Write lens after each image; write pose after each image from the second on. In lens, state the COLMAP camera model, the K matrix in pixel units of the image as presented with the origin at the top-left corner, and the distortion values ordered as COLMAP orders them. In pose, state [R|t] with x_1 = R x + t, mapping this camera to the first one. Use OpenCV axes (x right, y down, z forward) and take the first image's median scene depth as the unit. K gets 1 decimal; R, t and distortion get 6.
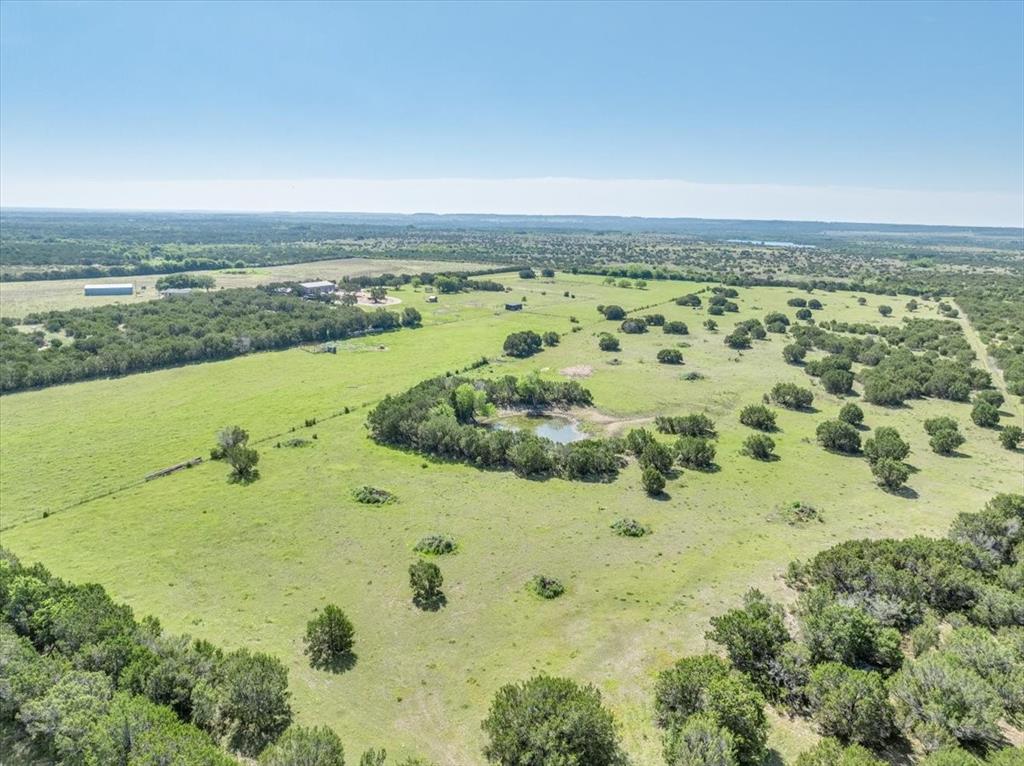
lens RADIAL K [[721.0, 0, 512.3], [0, 721.0, 375.5], [0, 0, 1]] dist [-0.040223, 0.014004]
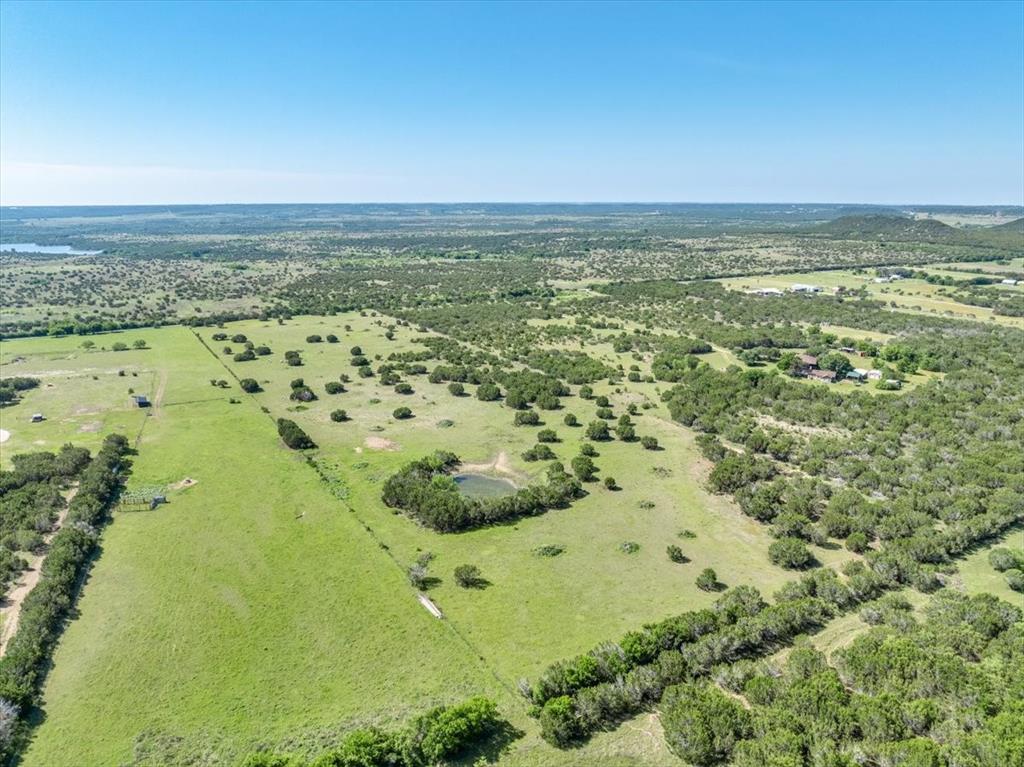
lens RADIAL K [[721.0, 0, 513.5], [0, 721.0, 385.9], [0, 0, 1]] dist [-0.040223, 0.014004]
pose [[0.511512, -0.238051, 0.825643, -0.980896], [0.199656, 0.967488, 0.155255, -0.305987], [-0.835759, 0.085430, 0.542411, 0.094095]]
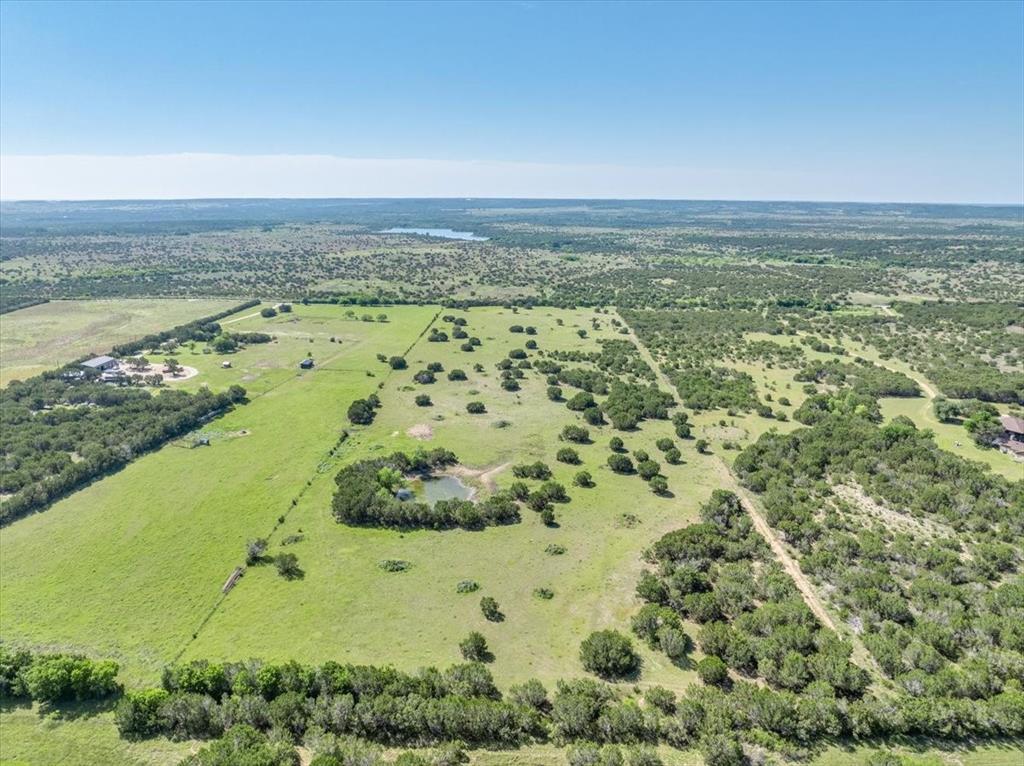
lens RADIAL K [[721.0, 0, 512.4], [0, 721.0, 381.0], [0, 0, 1]] dist [-0.040223, 0.014004]
pose [[0.890188, -0.131731, 0.436132, -0.386288], [0.114578, 0.991250, 0.065537, -0.196492], [-0.440950, -0.008369, 0.897493, -0.328691]]
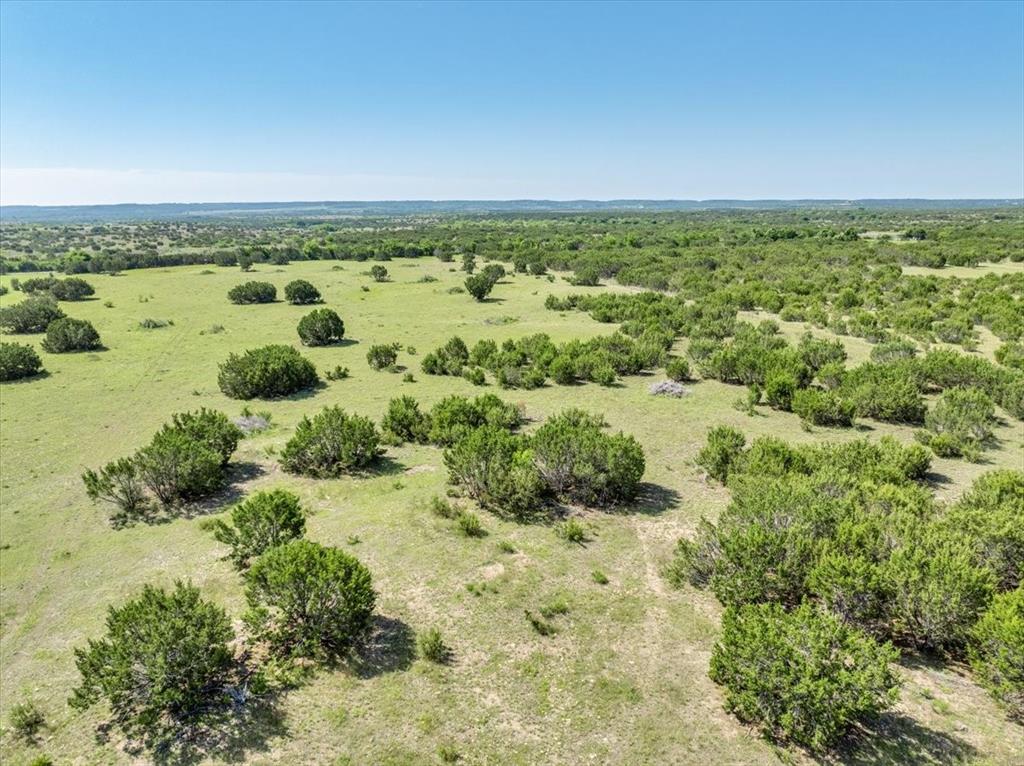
lens RADIAL K [[721.0, 0, 511.5], [0, 721.0, 382.8], [0, 0, 1]] dist [-0.040223, 0.014004]
pose [[0.677094, -0.202464, 0.707497, 0.415755], [0.180759, 0.977712, 0.106799, -0.144375], [-0.713351, 0.055574, 0.698600, 1.283995]]
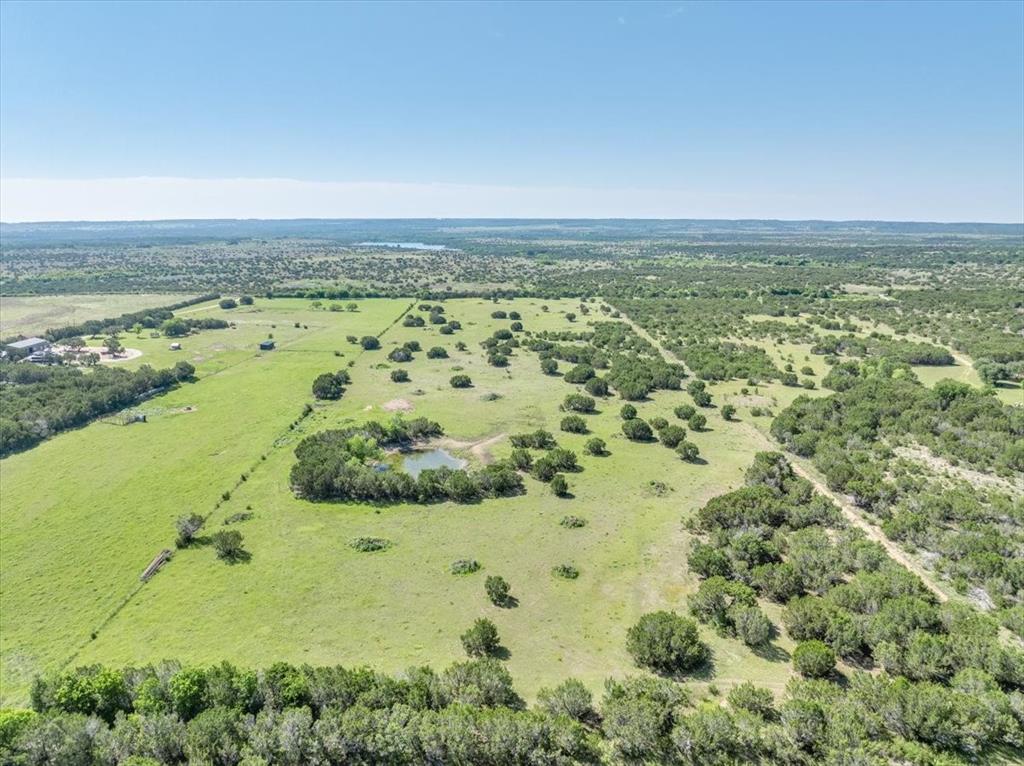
lens RADIAL K [[721.0, 0, 512.5], [0, 721.0, 381.1], [0, 0, 1]] dist [-0.040223, 0.014004]
pose [[0.870712, -0.129483, 0.474441, -0.340418], [0.125013, 0.991303, 0.041115, -0.081072], [-0.475638, 0.023512, 0.879327, -0.118679]]
